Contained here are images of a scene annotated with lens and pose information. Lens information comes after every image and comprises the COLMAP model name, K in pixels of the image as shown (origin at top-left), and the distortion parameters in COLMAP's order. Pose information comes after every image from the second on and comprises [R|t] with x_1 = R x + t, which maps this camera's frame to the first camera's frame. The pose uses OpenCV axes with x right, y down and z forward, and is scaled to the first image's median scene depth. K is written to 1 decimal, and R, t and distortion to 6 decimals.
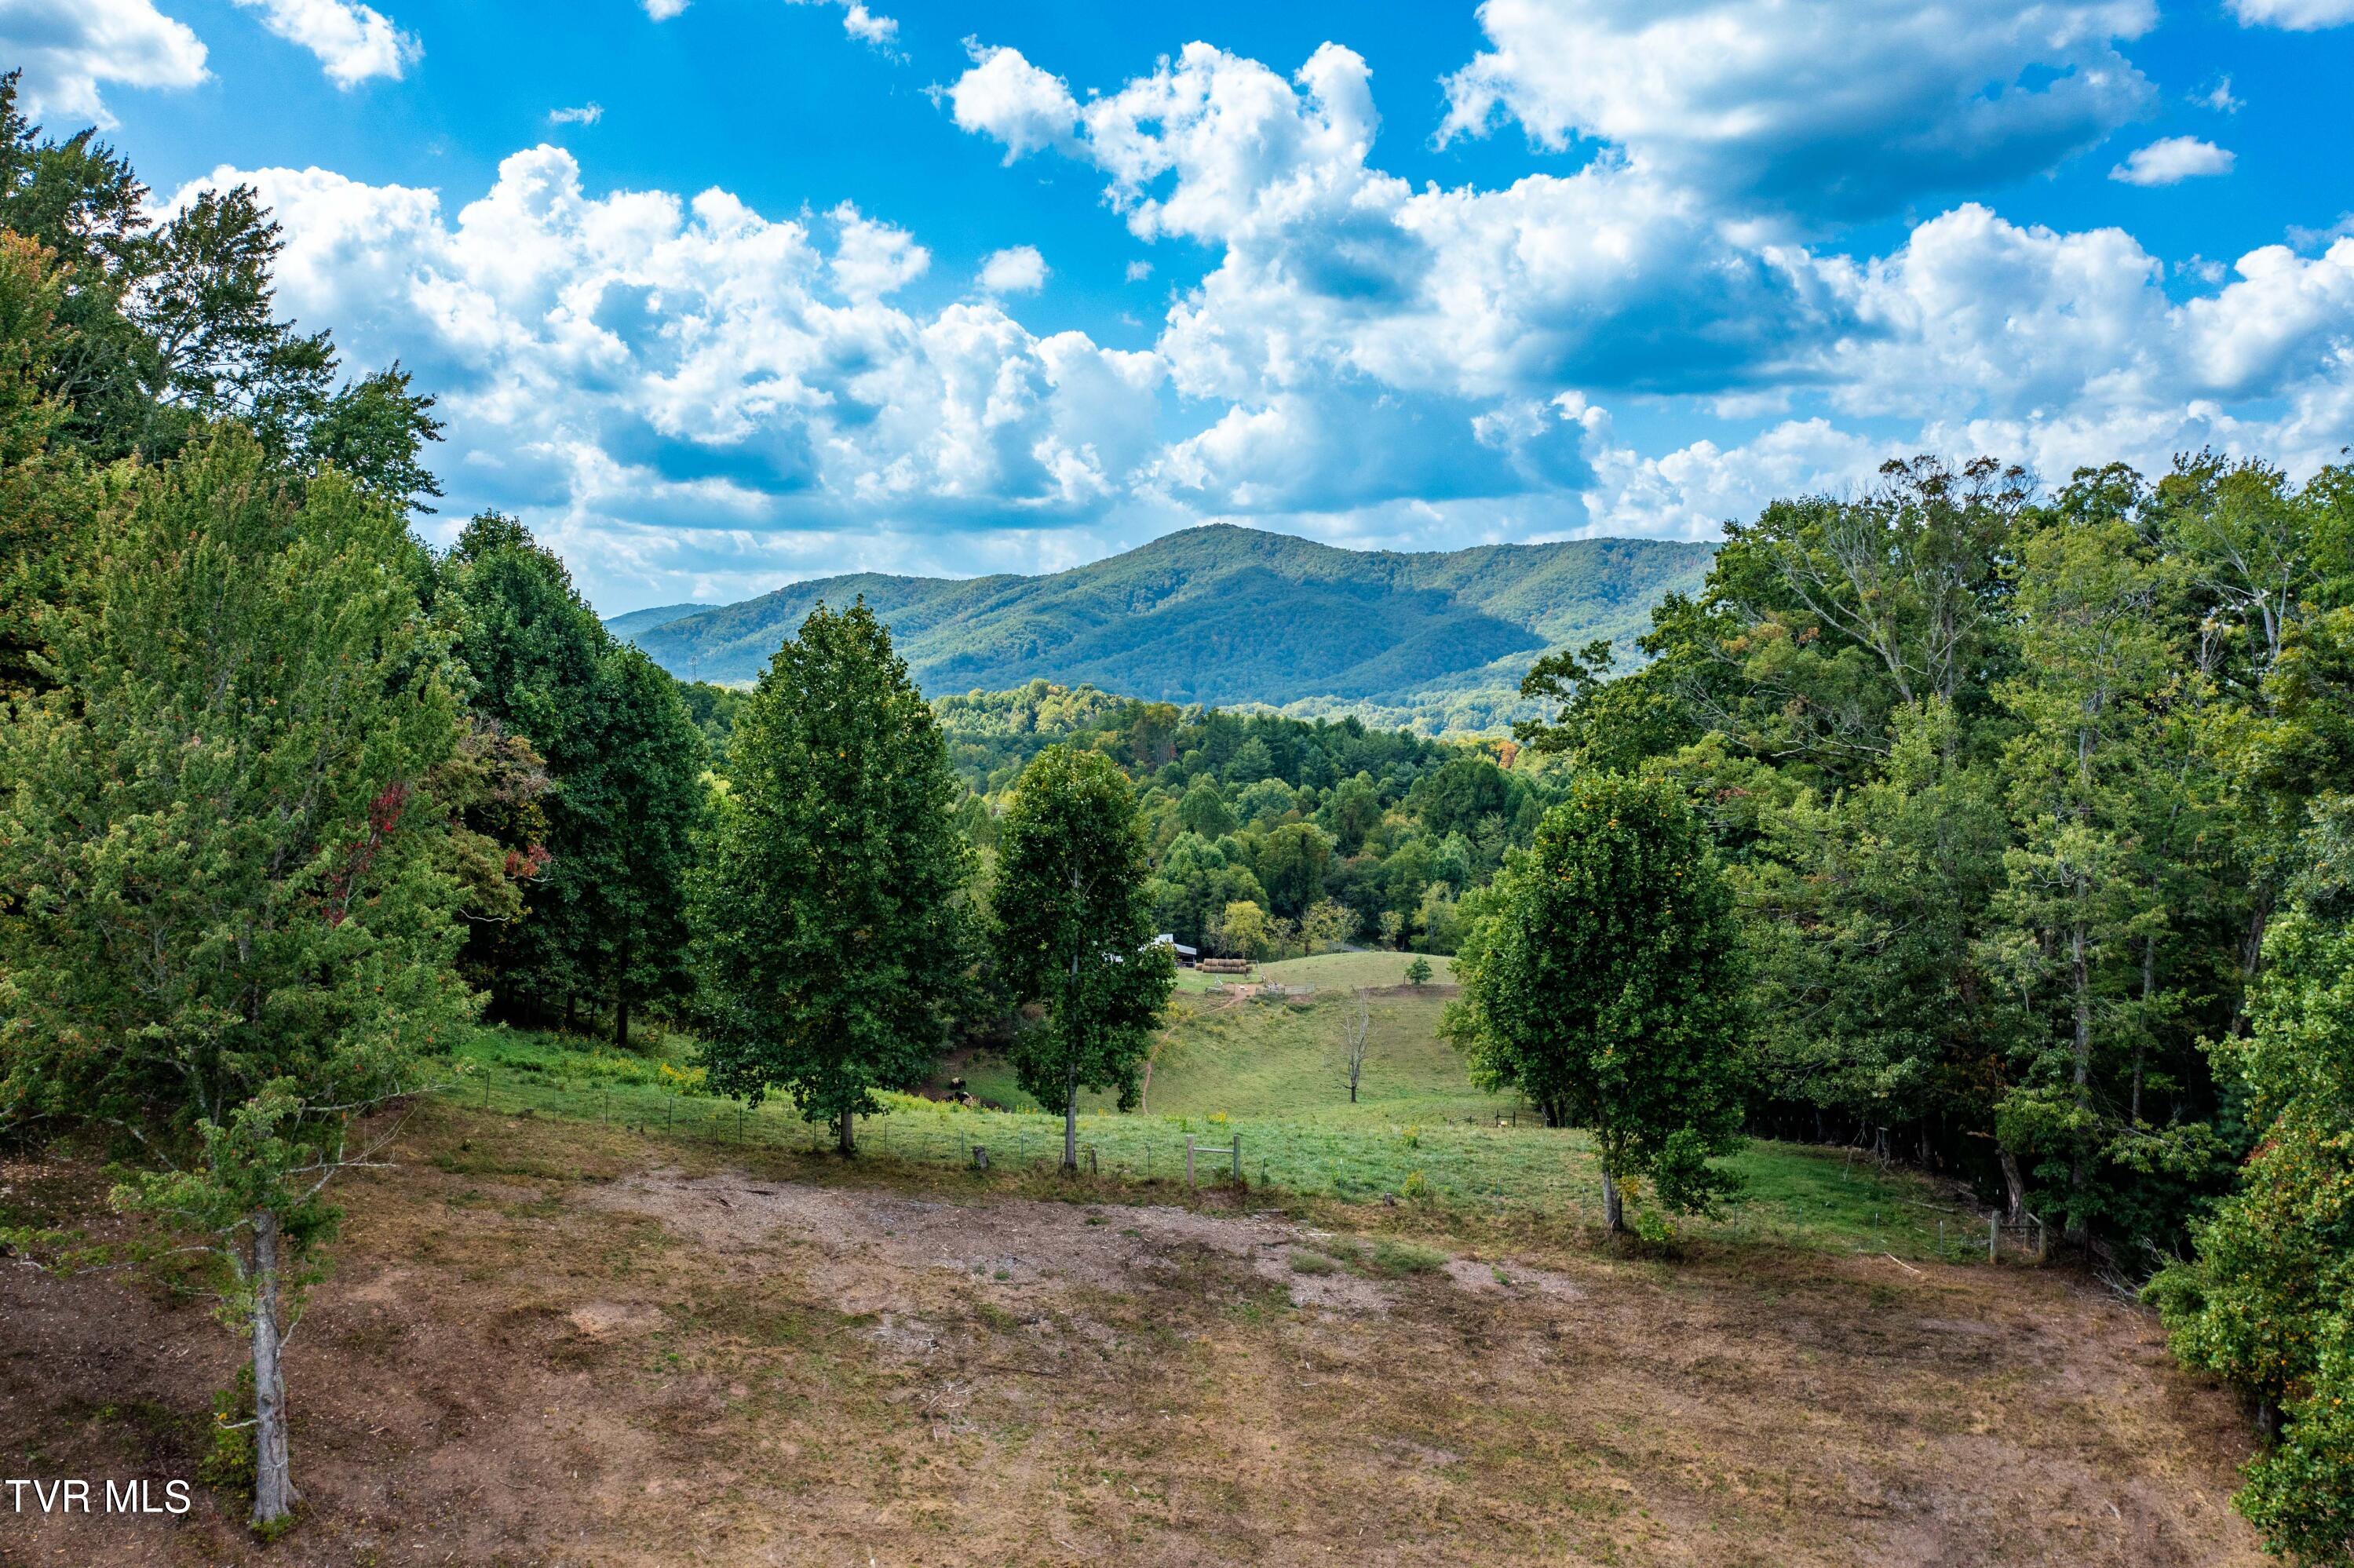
lens RADIAL K [[1854.8, 0, 1157.5], [0, 1854.8, 762.1], [0, 0, 1]] dist [-0.037215, 0.001863]
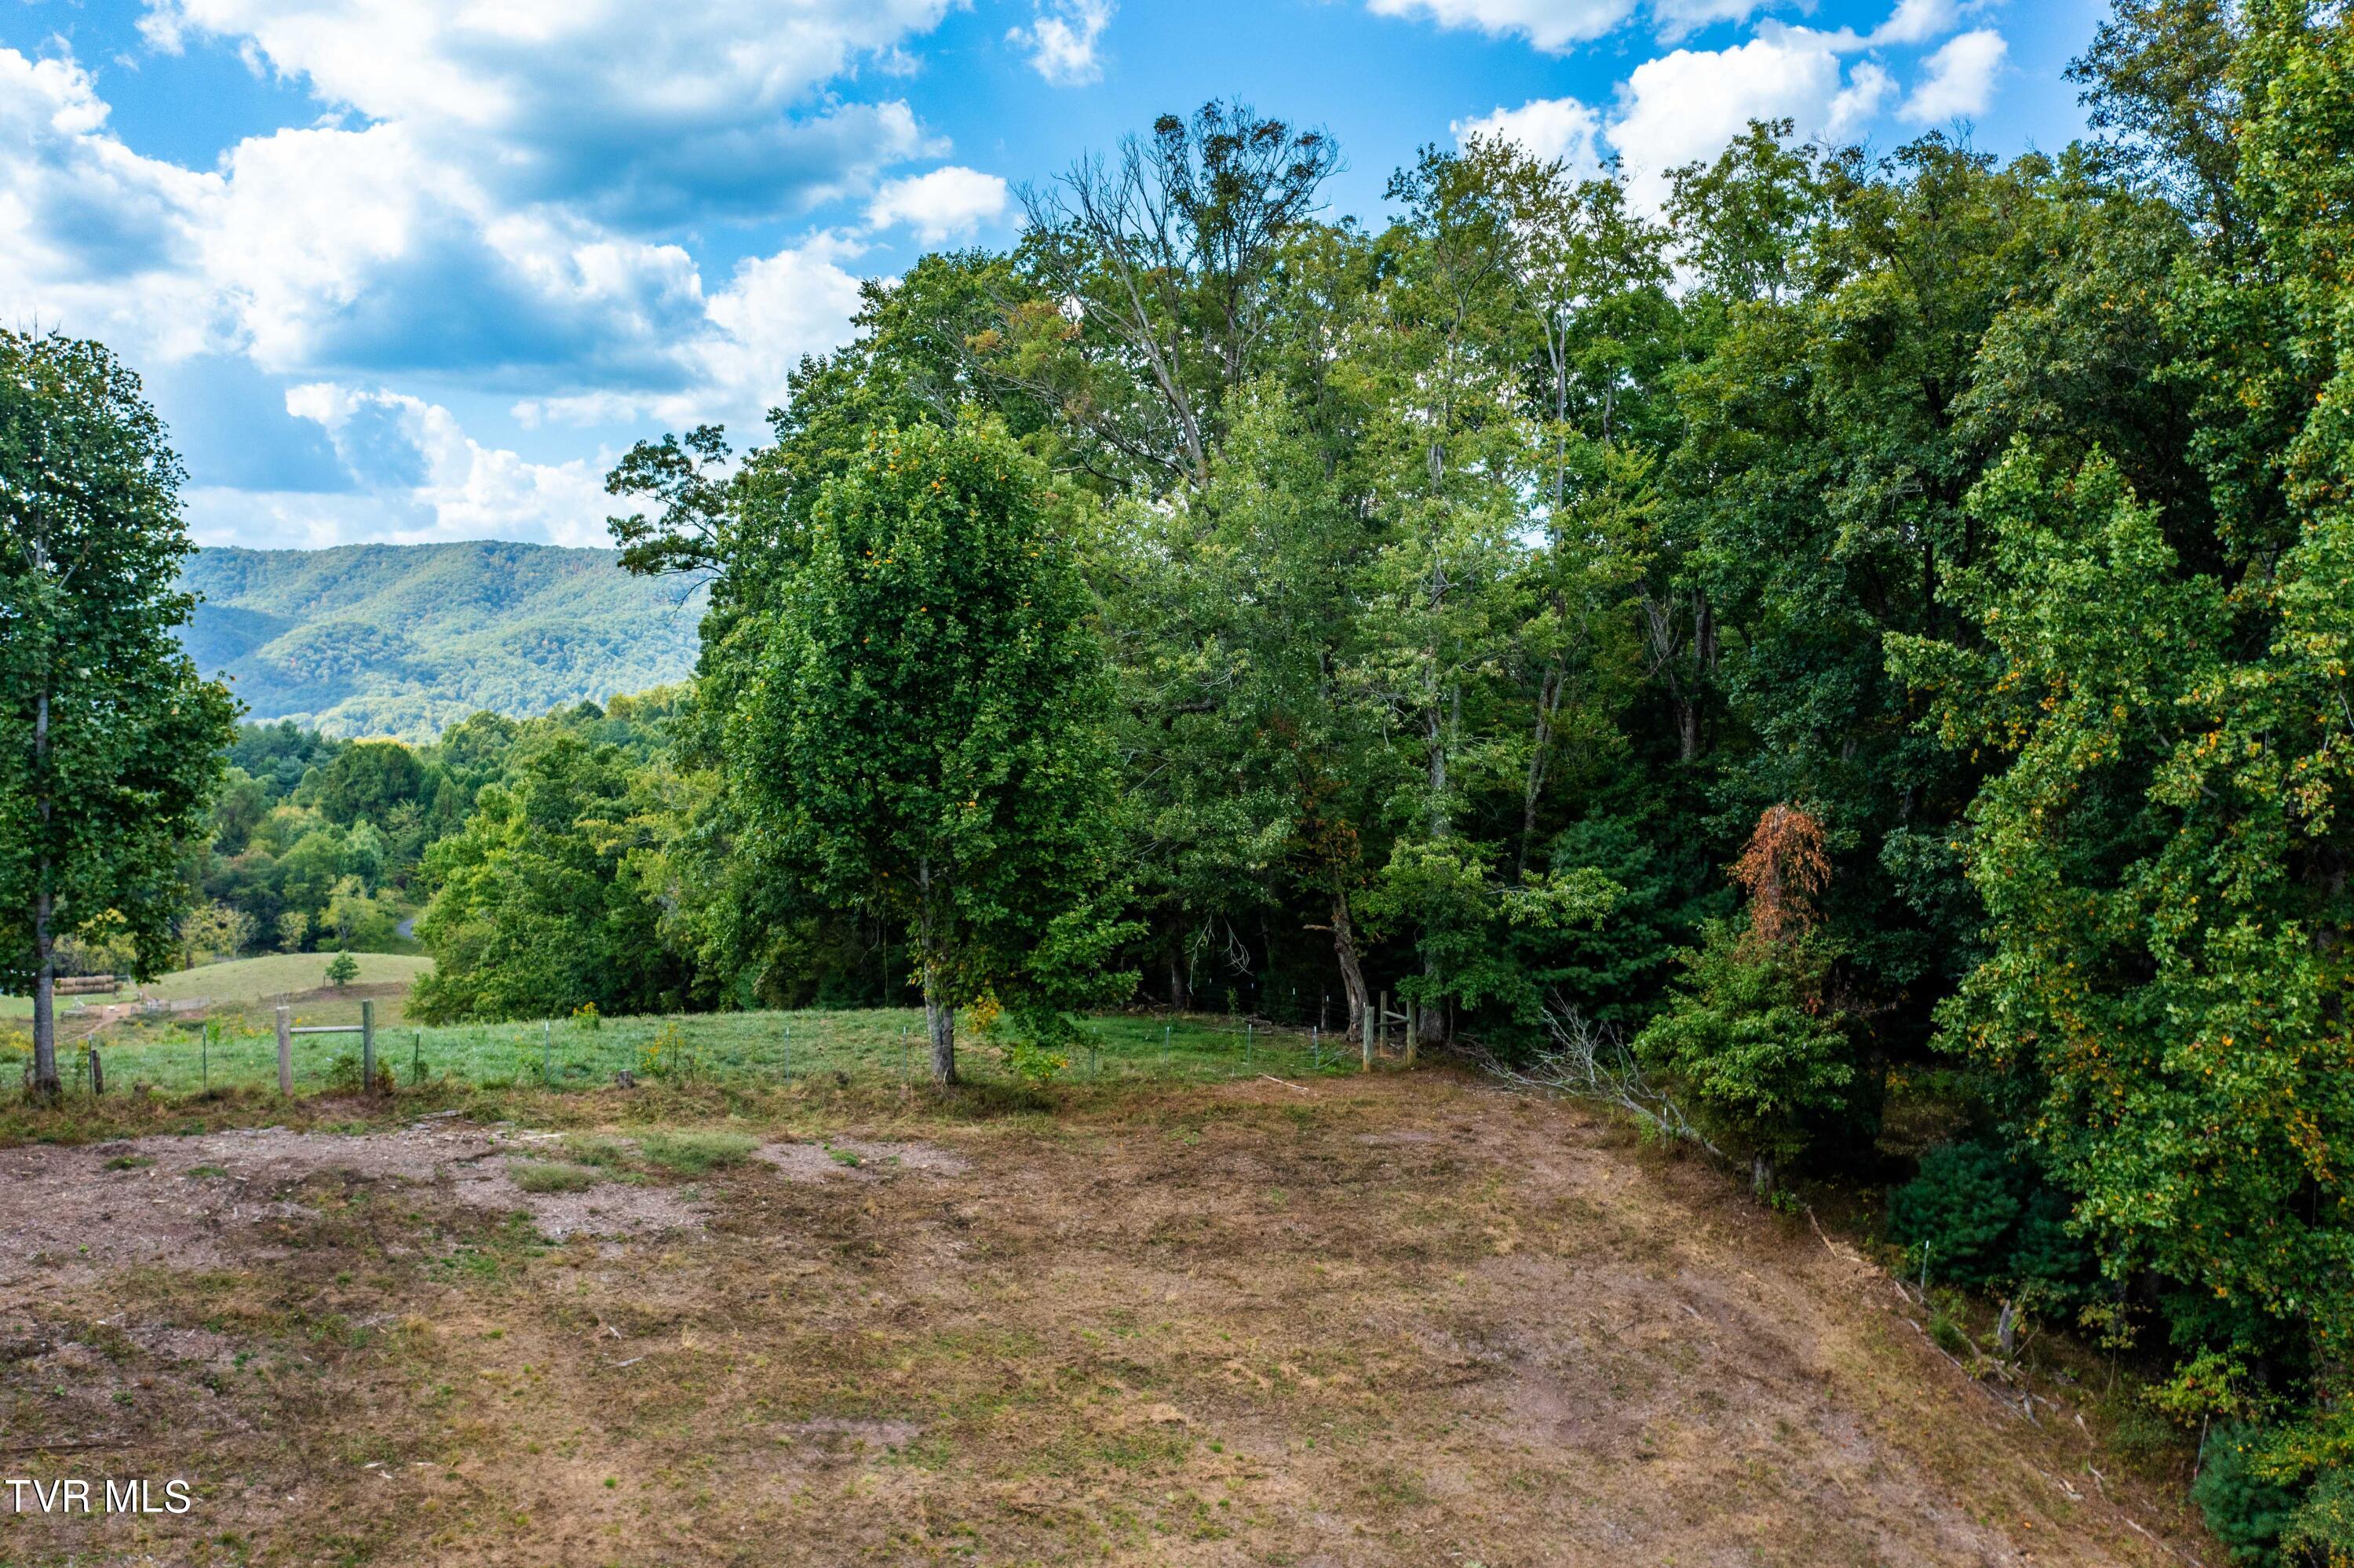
lens RADIAL K [[1854.8, 0, 1157.5], [0, 1854.8, 762.1], [0, 0, 1]] dist [-0.037215, 0.001863]
pose [[0.831312, -0.027281, 0.555136, -0.074965], [0.032616, 0.999468, 0.000275, 0.140115], [-0.554848, 0.017878, 0.831760, 0.388217]]
